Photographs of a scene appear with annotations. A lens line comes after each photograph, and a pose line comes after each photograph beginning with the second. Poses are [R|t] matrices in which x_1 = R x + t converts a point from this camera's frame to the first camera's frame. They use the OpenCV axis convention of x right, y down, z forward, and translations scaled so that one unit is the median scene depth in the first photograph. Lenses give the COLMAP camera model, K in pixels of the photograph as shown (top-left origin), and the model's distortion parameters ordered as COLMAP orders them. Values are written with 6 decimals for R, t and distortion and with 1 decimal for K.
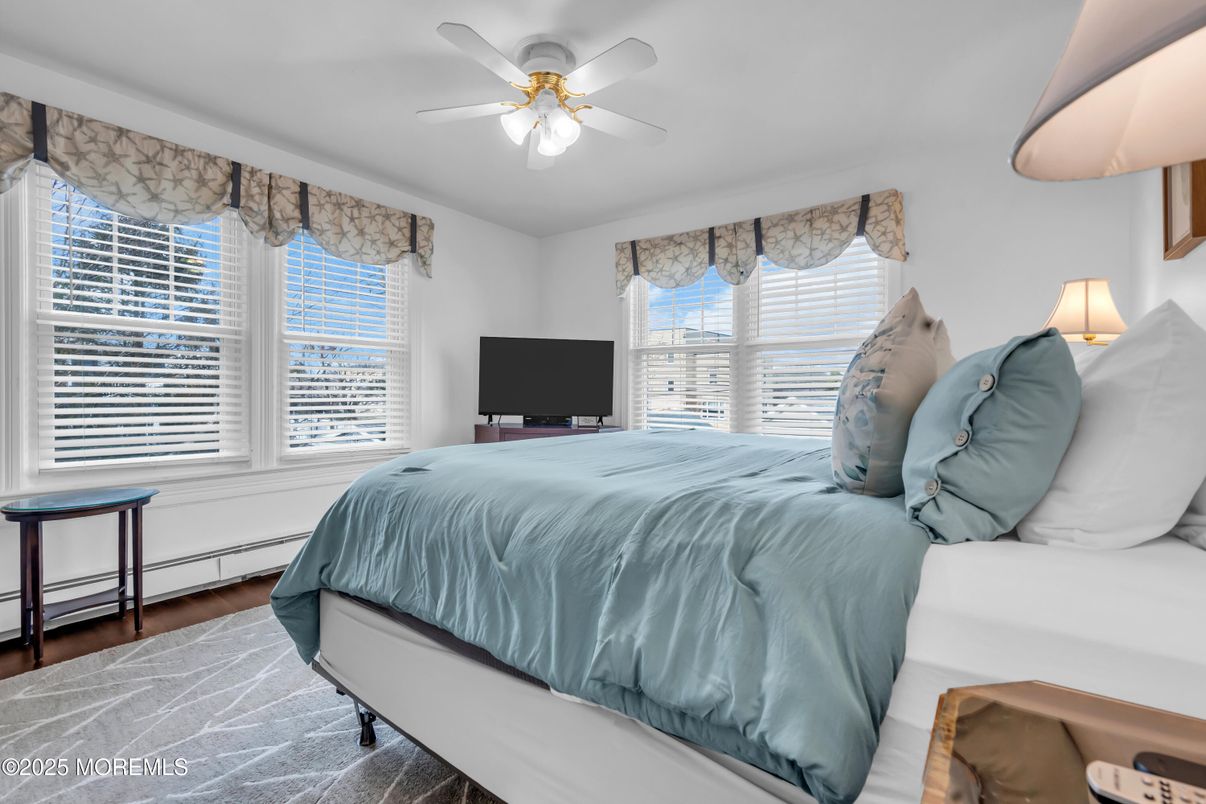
lens RADIAL K [[532.1, 0, 603.6], [0, 532.1, 382.1], [0, 0, 1]] dist [-0.001924, -0.000250]
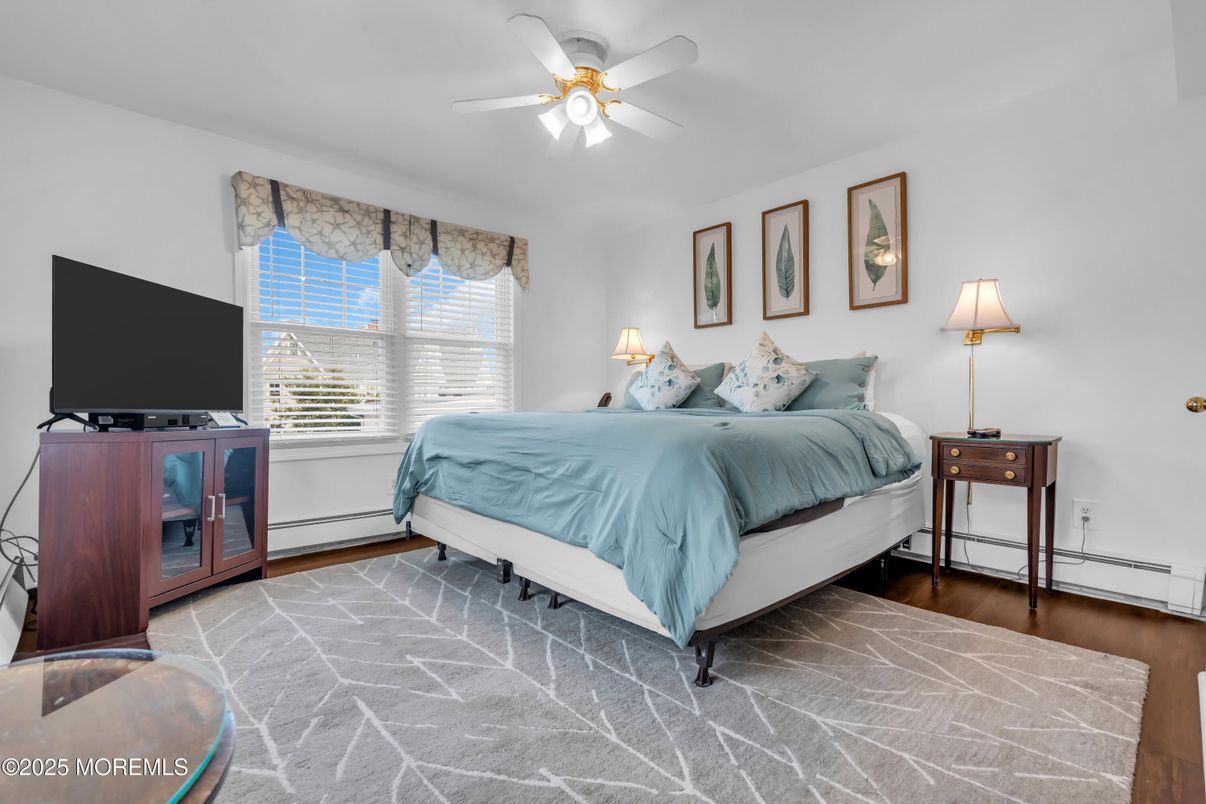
lens RADIAL K [[542.7, 0, 599.5], [0, 542.7, 394.6], [0, 0, 1]] dist [-0.003861, -0.000296]
pose [[0.185763, 0.009939, 0.982544, -0.718053], [-0.009457, 0.999921, -0.008327, 0.049650], [-0.982549, -0.007745, 0.185842, 0.463990]]
